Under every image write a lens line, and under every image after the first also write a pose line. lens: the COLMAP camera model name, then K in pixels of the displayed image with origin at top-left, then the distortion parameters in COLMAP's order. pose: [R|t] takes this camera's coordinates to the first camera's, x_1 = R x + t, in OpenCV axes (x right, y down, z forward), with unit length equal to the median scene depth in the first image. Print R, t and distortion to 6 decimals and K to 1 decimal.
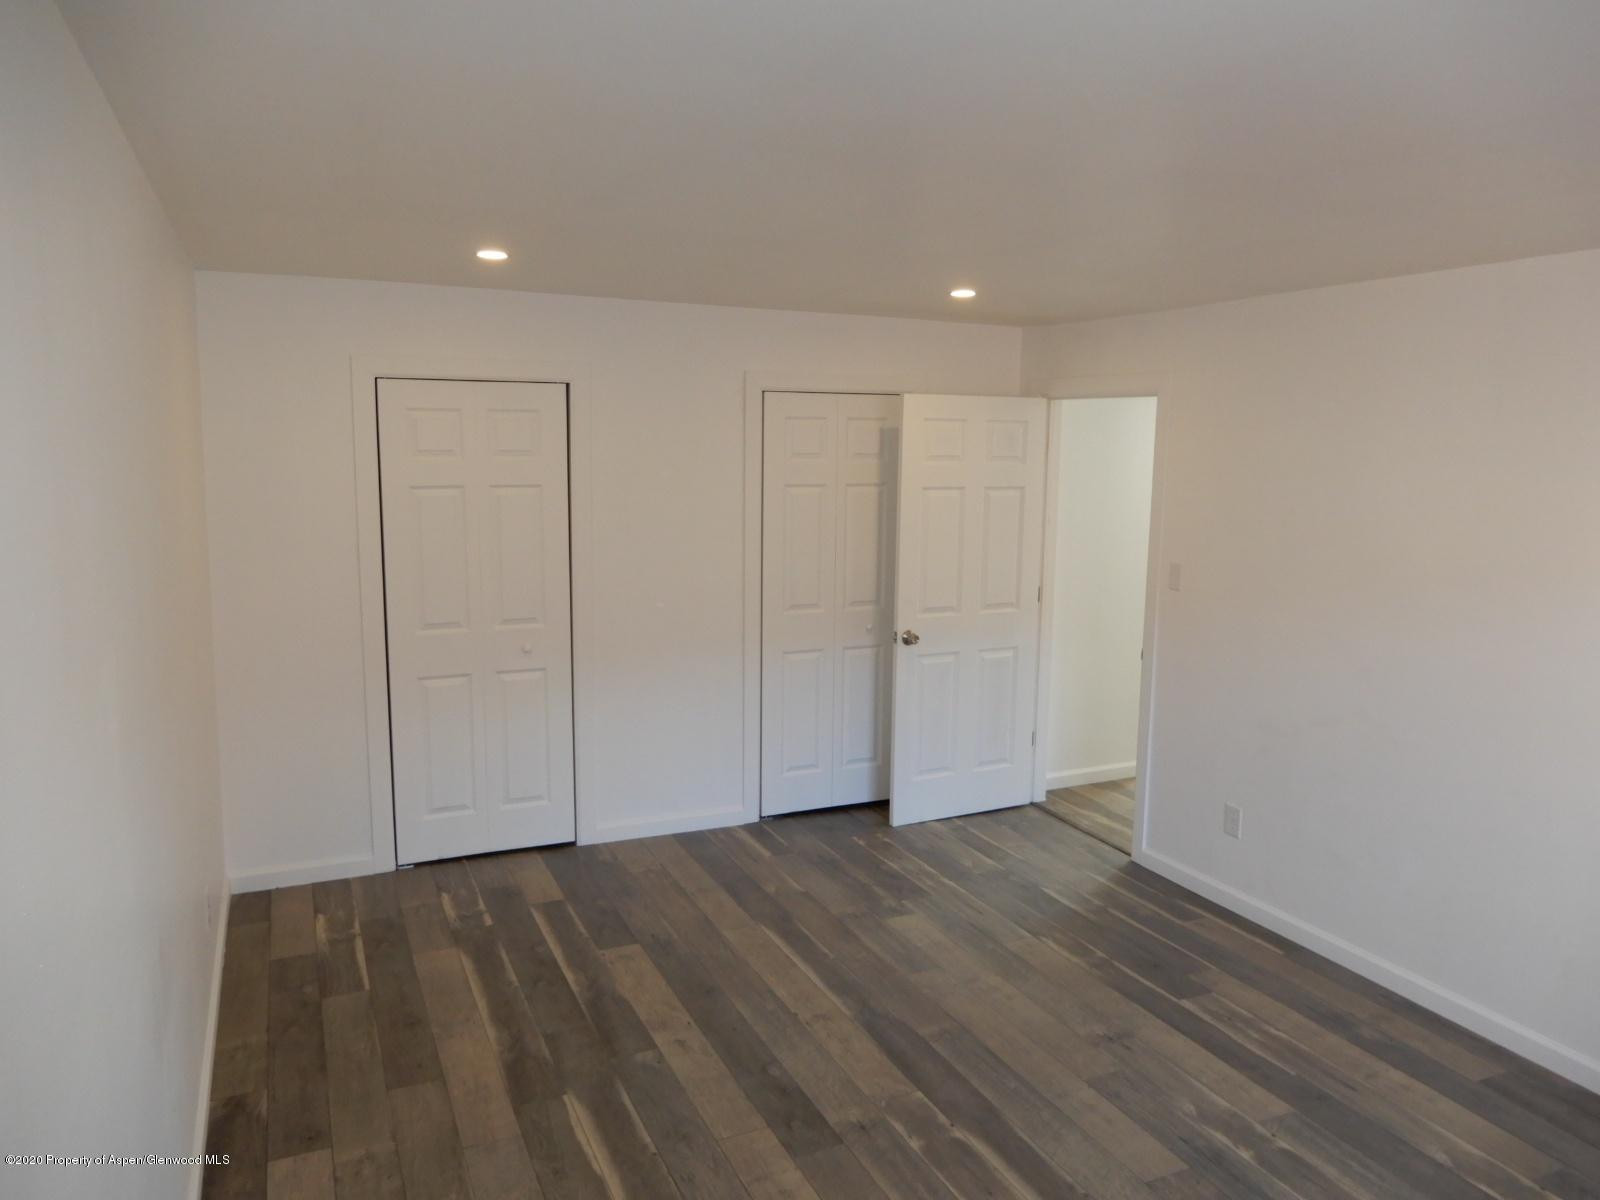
lens RADIAL K [[1141.0, 0, 805.0], [0, 1141.0, 600.2], [0, 0, 1]] dist [0.009032, -0.001454]
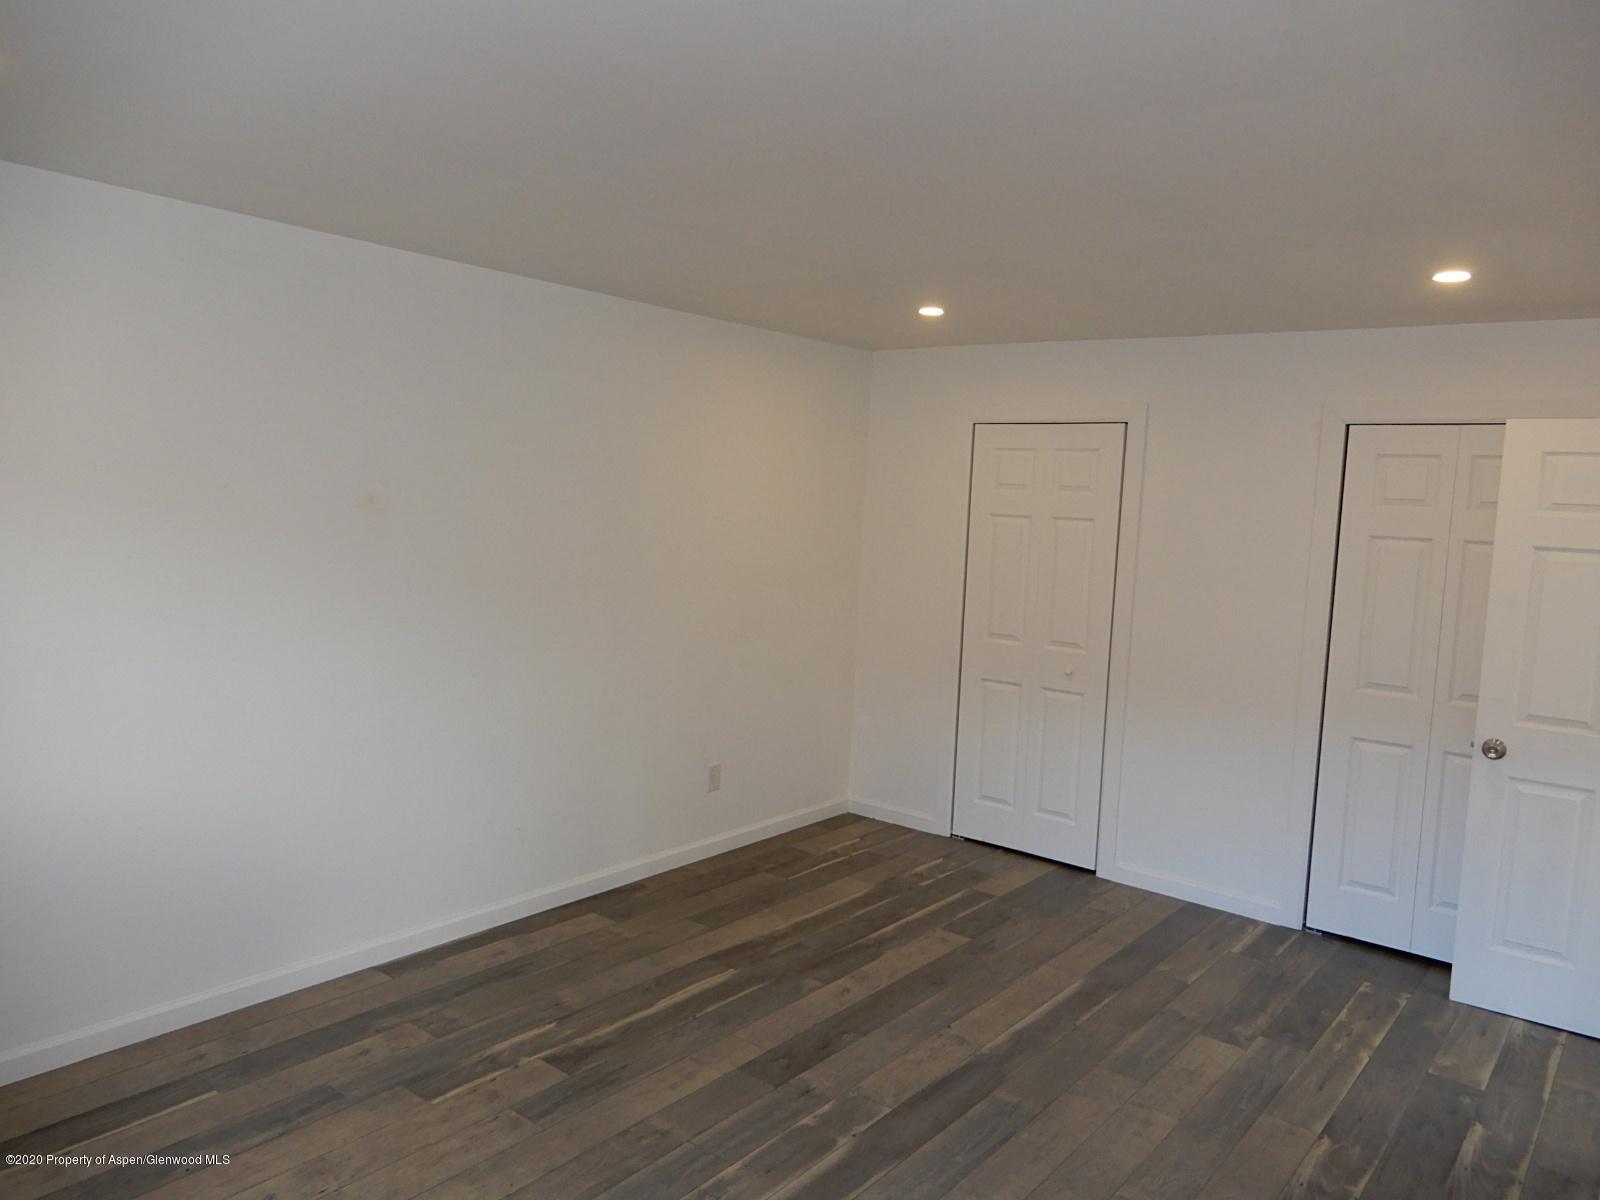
lens RADIAL K [[1141.0, 0, 798.9], [0, 1141.0, 598.0], [0, 0, 1]] dist [0.009032, -0.001454]
pose [[0.452813, 0.091026, -0.886947, 0.692052], [-0.167398, 0.985764, 0.015706, 0.000484], [0.875750, 0.141361, 0.461605, 0.331125]]
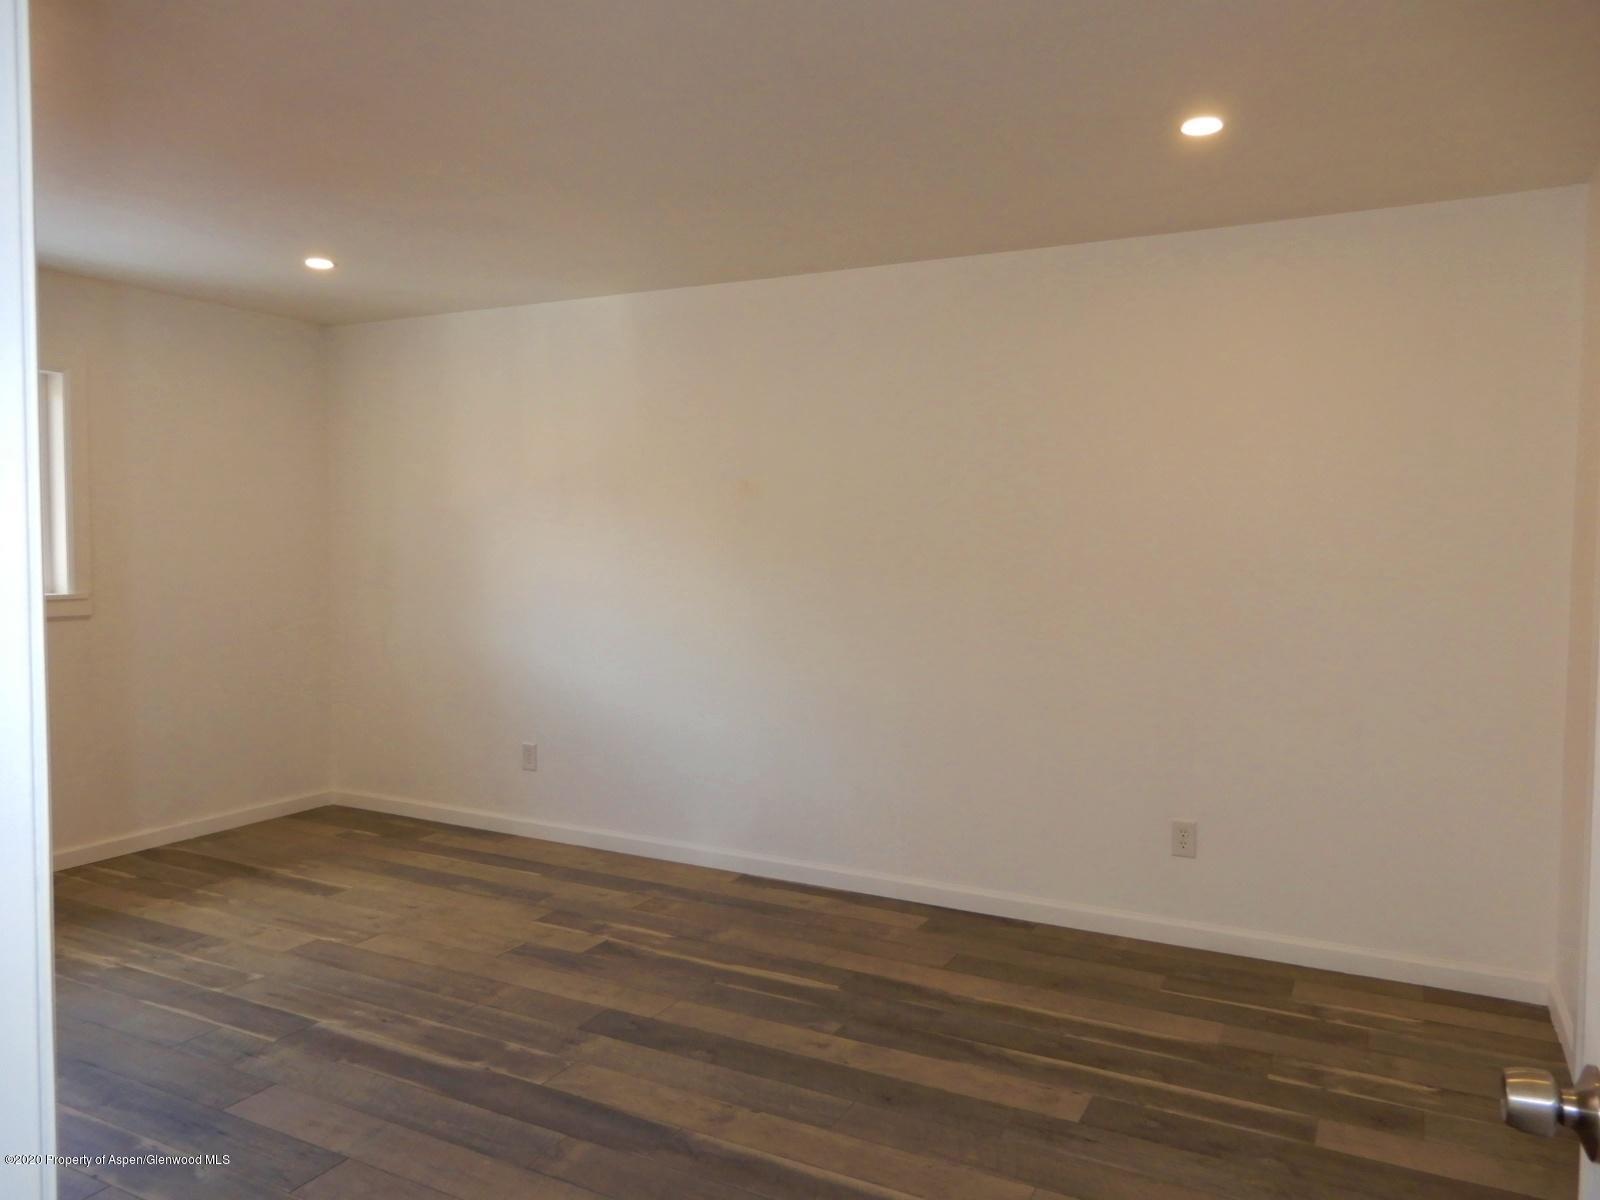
lens RADIAL K [[1141.0, 0, 808.0], [0, 1141.0, 603.0], [0, 0, 1]] dist [0.009032, -0.001454]
pose [[-0.790497, 0.013016, -0.612328, 0.370105], [-0.104087, 0.982376, 0.155255, -0.073789], [0.603557, 0.186464, -0.775210, 1.362815]]
